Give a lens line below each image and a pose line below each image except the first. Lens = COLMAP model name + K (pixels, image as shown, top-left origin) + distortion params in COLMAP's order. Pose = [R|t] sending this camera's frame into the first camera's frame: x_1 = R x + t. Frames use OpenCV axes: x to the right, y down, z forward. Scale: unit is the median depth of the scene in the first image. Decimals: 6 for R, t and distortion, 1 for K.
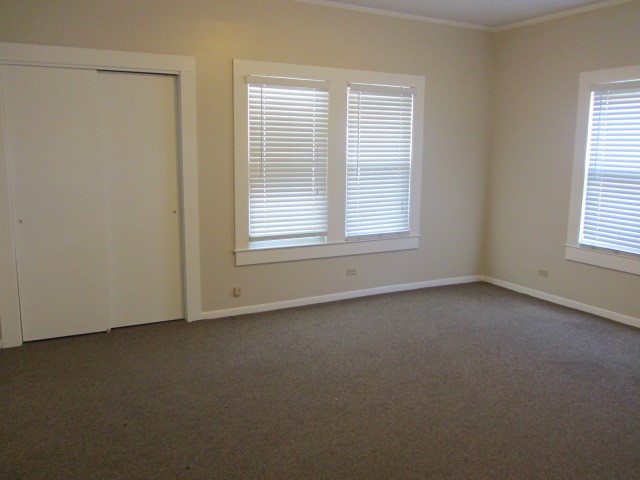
lens RADIAL K [[544.4, 0, 316.5], [0, 544.4, 240.1], [0, 0, 1]] dist [-0.012714, -0.014756]
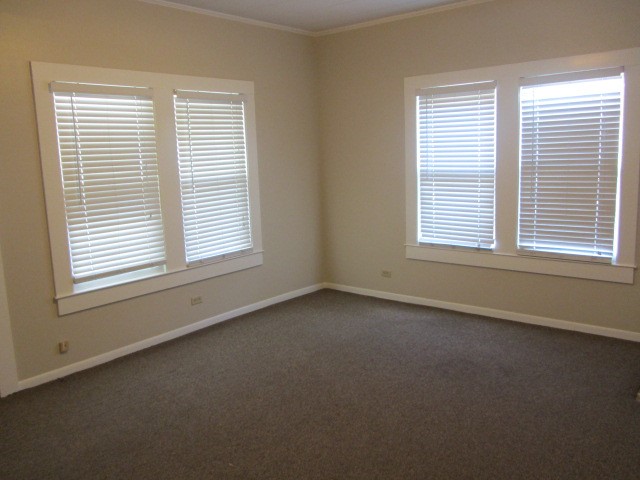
lens RADIAL K [[544.4, 0, 322.0], [0, 544.4, 239.1], [0, 0, 1]] dist [-0.012714, -0.014756]
pose [[0.926210, -0.105677, 0.361894, -0.064371], [0.109923, 0.993900, 0.008899, -0.030310], [-0.360627, 0.031538, 0.932177, 0.101125]]
